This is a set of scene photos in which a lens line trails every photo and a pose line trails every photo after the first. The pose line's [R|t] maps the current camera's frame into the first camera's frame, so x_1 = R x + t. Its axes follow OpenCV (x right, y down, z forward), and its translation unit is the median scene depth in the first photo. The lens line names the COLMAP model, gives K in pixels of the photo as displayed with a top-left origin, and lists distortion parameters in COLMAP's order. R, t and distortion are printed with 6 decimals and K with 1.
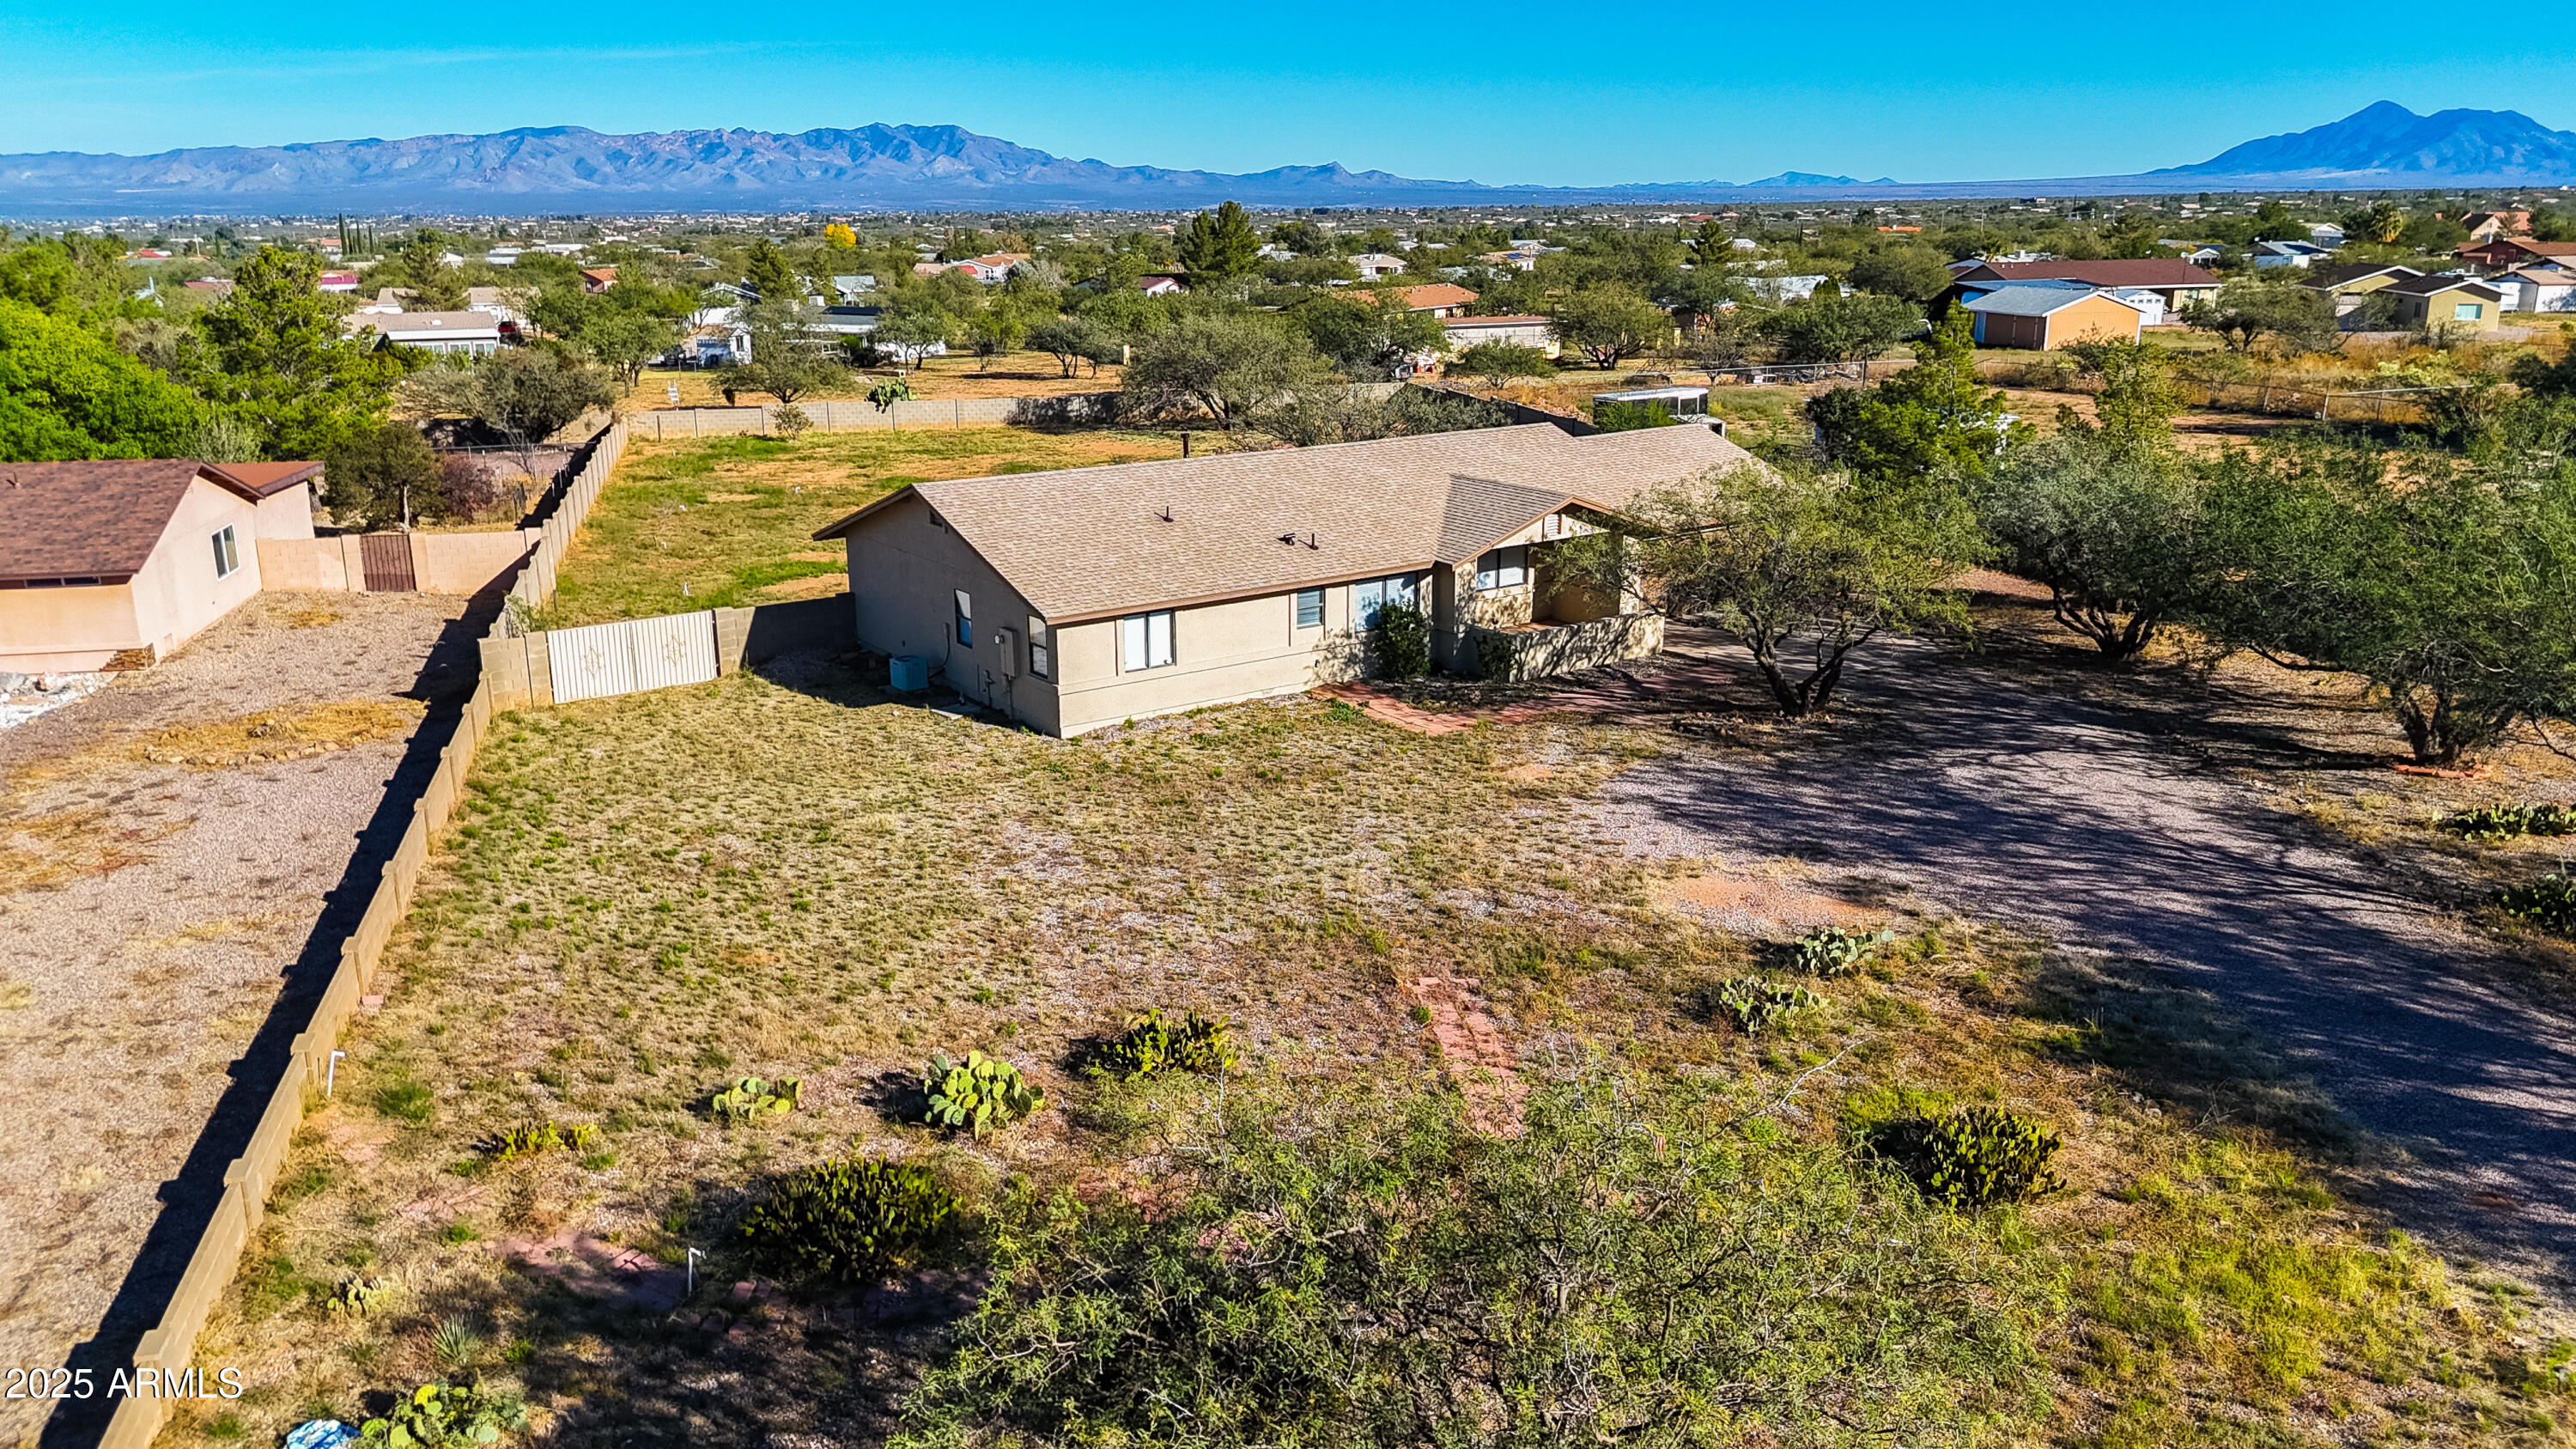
lens RADIAL K [[1867.1, 0, 1279.2], [0, 1867.1, 719.5], [0, 0, 1]] dist [0.081010, -0.084550]
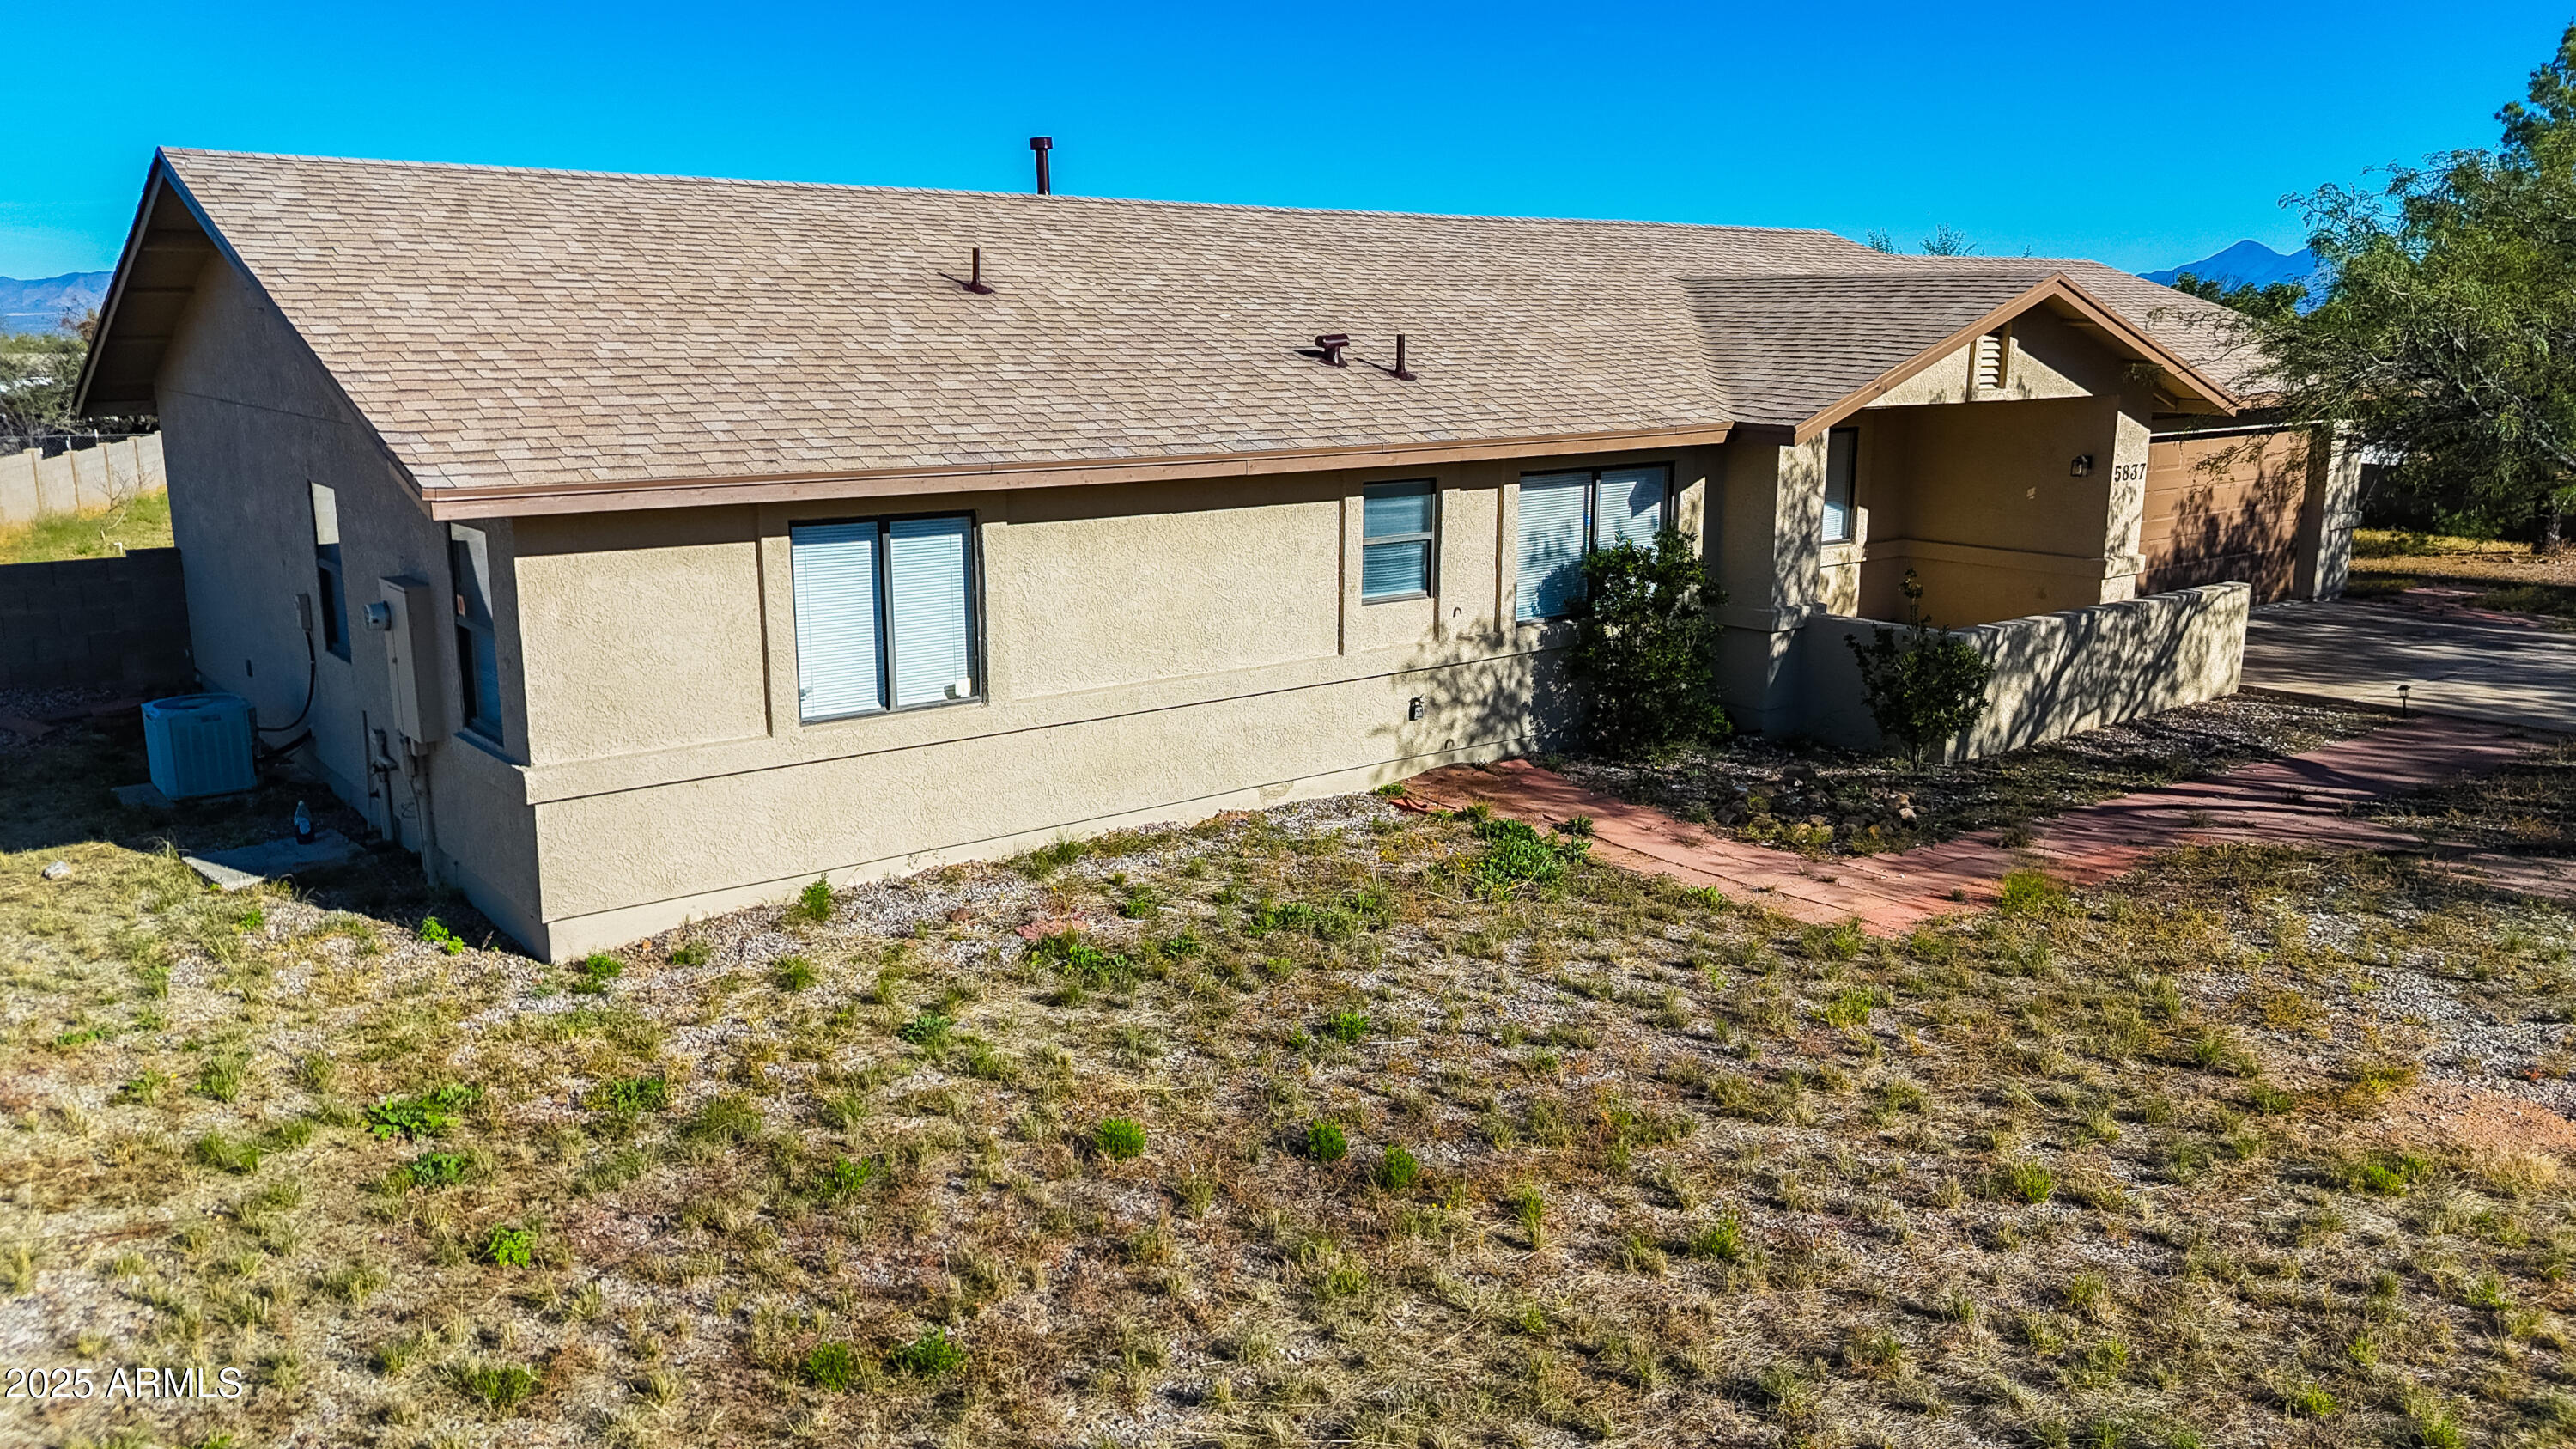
lens RADIAL K [[1867.1, 0, 1279.9], [0, 1867.1, 716.2], [0, 0, 1]] dist [0.081010, -0.084550]
pose [[0.998929, -0.005922, 0.045882, -0.020652], [0.008927, 0.997809, -0.065562, -0.006304], [-0.045393, 0.065901, 0.996793, 0.668686]]
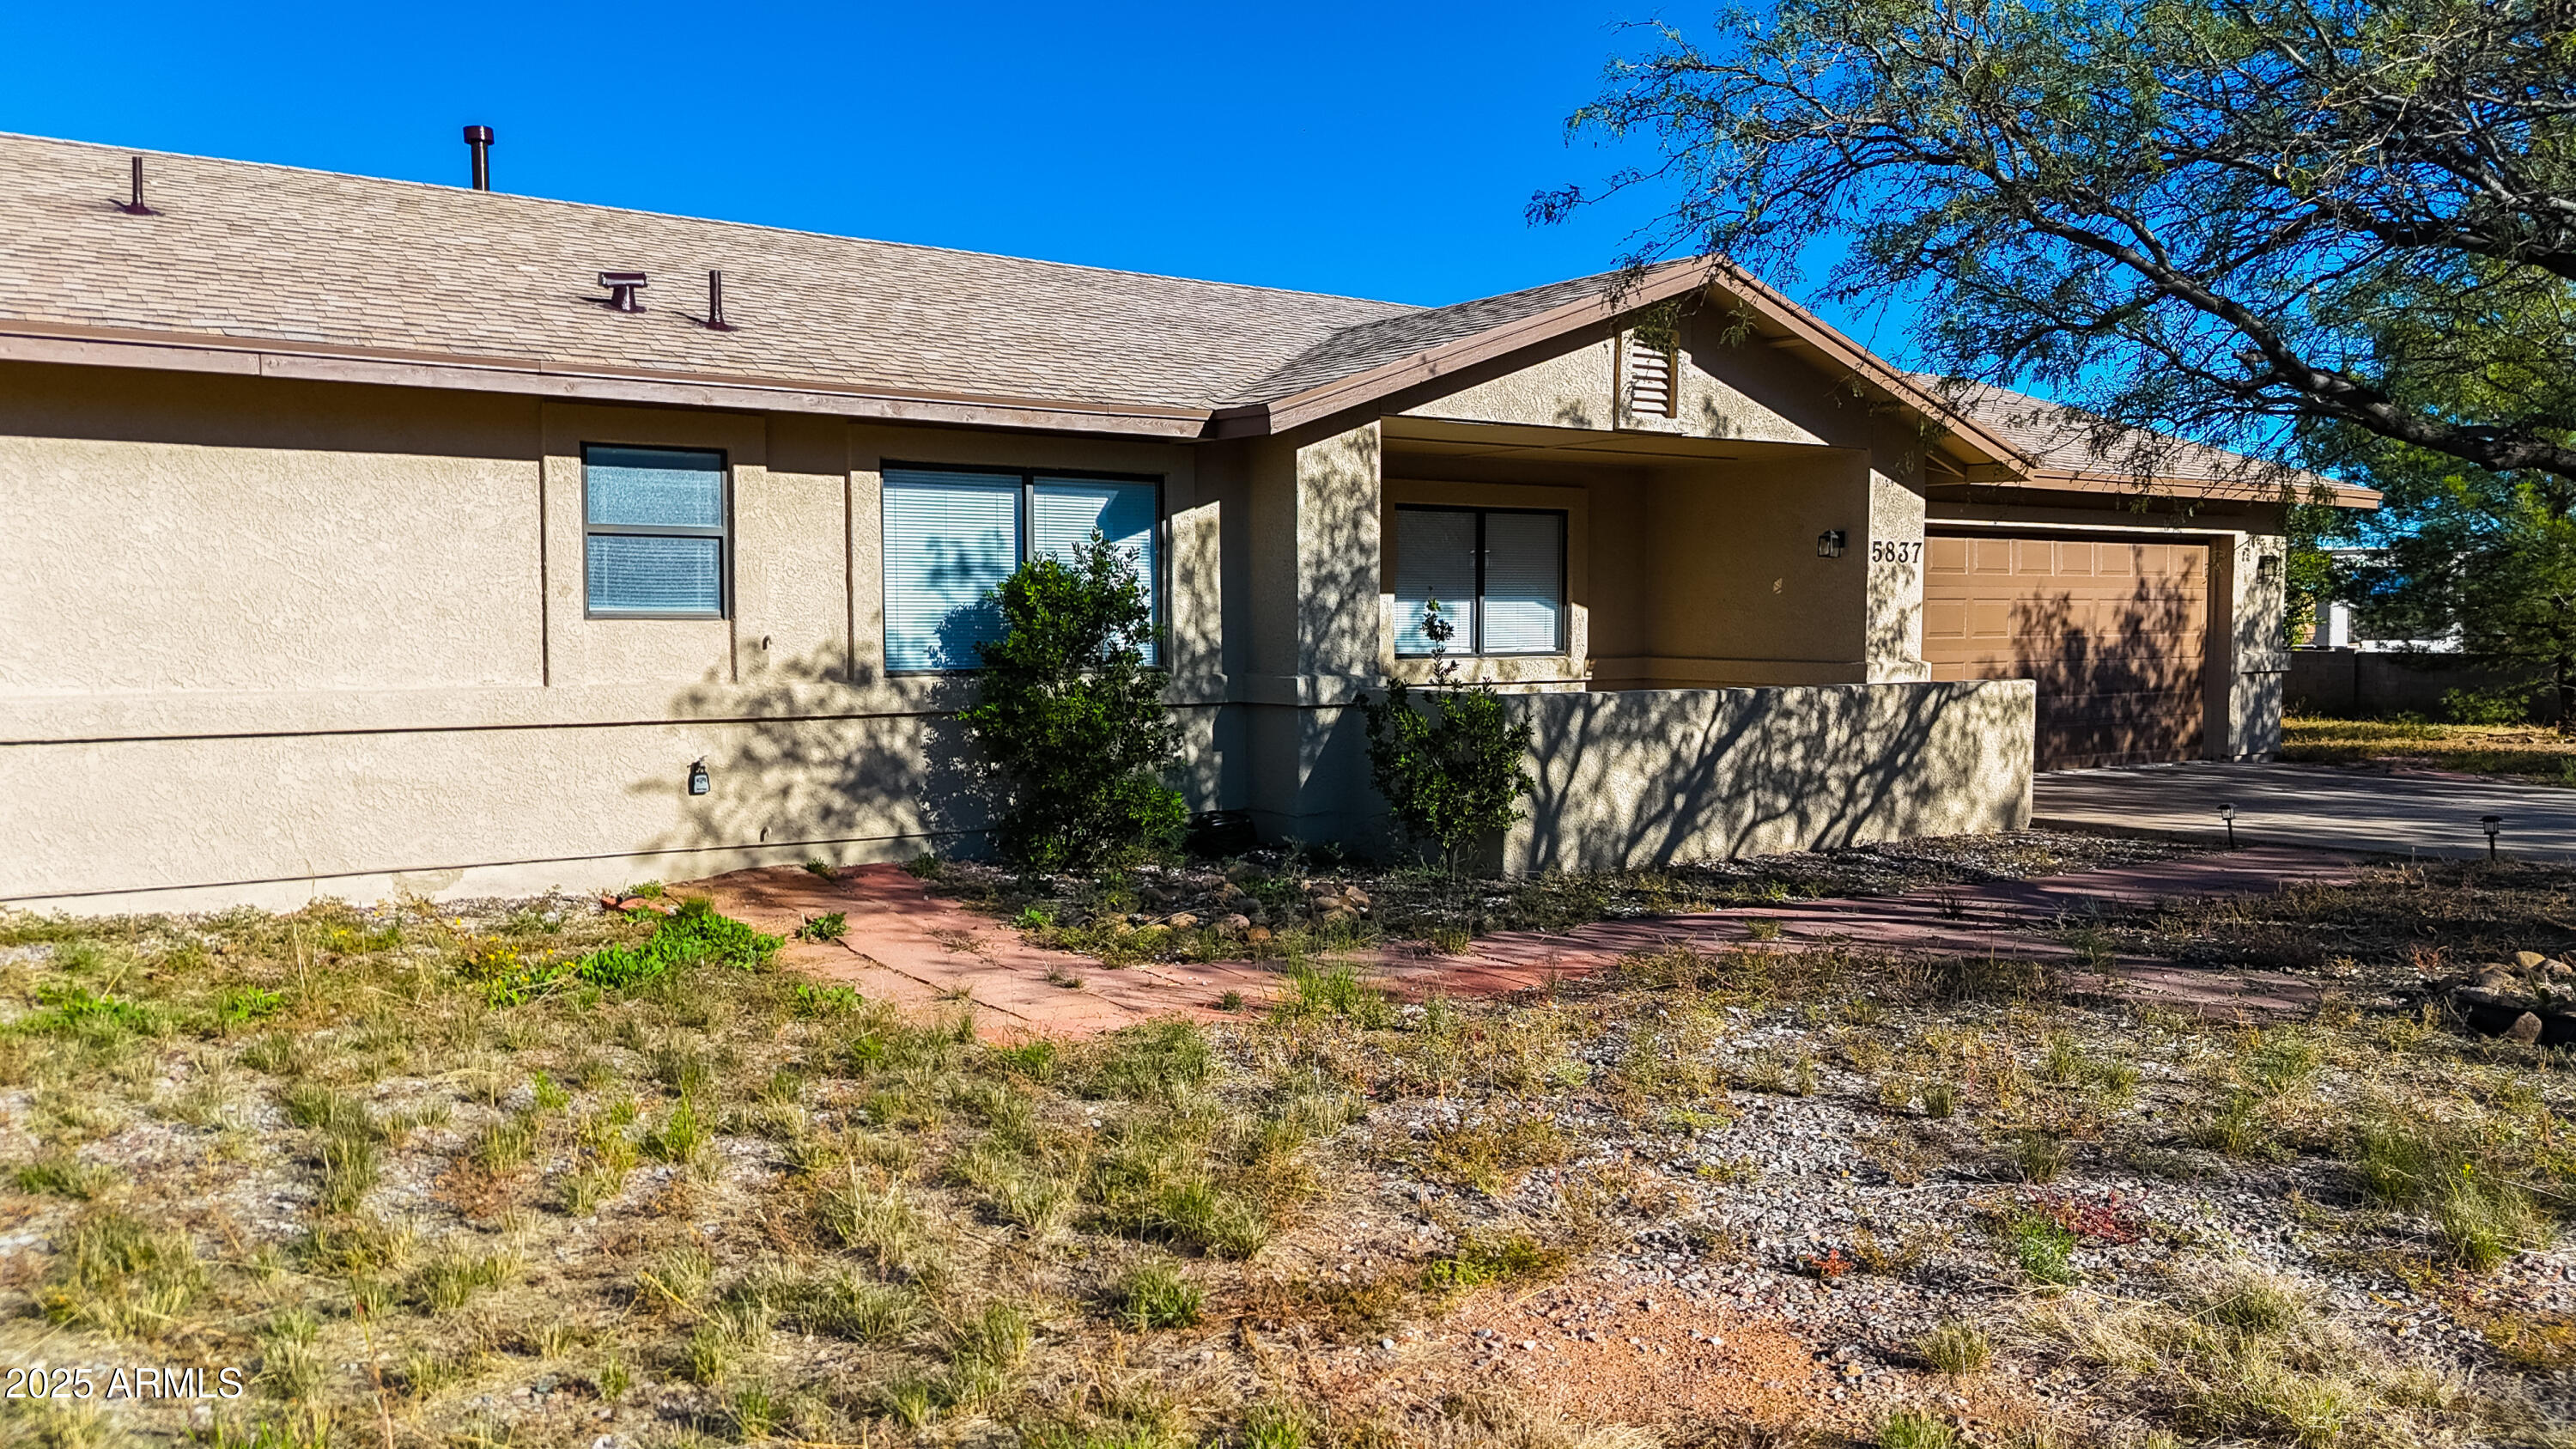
lens RADIAL K [[1867.1, 0, 1290.5], [0, 1867.1, 742.9], [0, 0, 1]] dist [0.081010, -0.084550]
pose [[0.999703, 0.005725, -0.023675, 0.103907], [-0.010469, 0.978610, -0.205456, 0.015025], [0.021992, 0.205643, 0.978380, 0.775550]]
